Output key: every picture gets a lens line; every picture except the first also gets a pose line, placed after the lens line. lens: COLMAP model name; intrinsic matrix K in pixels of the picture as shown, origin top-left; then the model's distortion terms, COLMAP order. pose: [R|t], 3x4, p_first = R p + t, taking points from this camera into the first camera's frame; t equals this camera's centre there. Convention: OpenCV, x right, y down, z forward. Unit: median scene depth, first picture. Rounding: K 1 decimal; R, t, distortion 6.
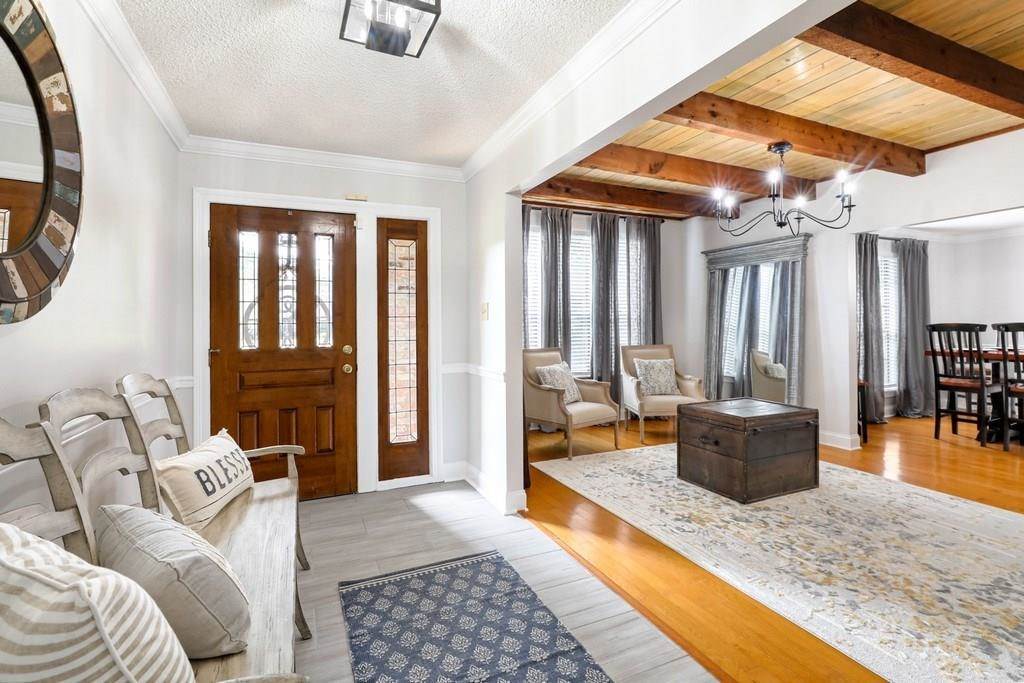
lens RADIAL K [[479.3, 0, 512.6], [0, 479.3, 321.5], [0, 0, 1]] dist [-0.001424, 0.000114]
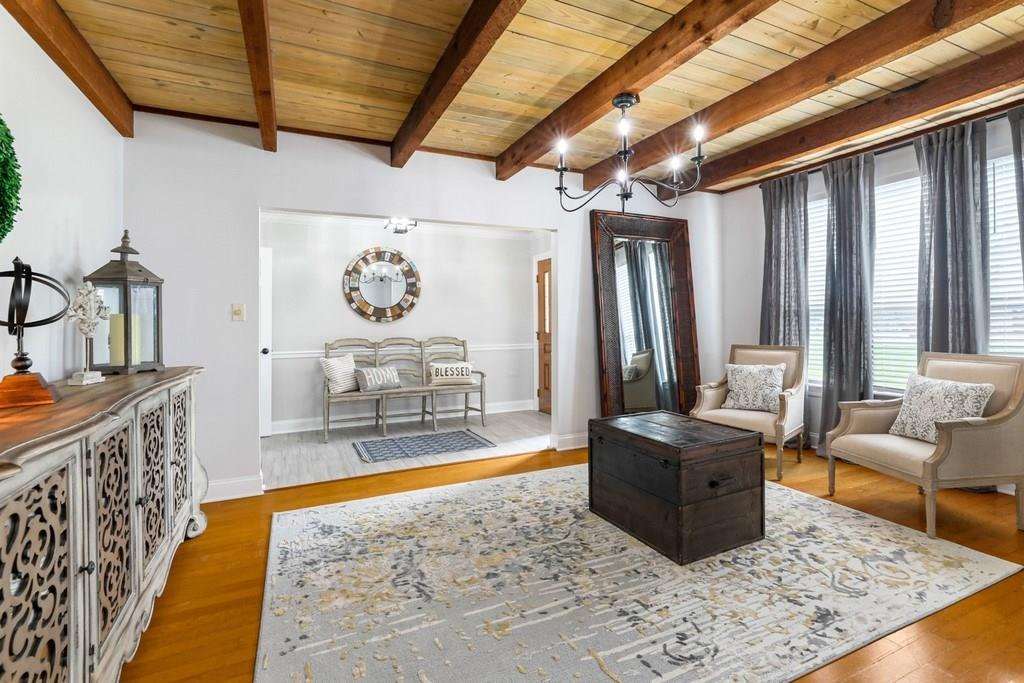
lens RADIAL K [[479.3, 0, 512.6], [0, 479.3, 321.5], [0, 0, 1]] dist [-0.001424, 0.000114]
pose [[0.017534, 0.009622, -0.999800, 1.464517], [0.017226, 0.999802, 0.009924, -0.008221], [0.999698, -0.017397, 0.017365, 0.852047]]
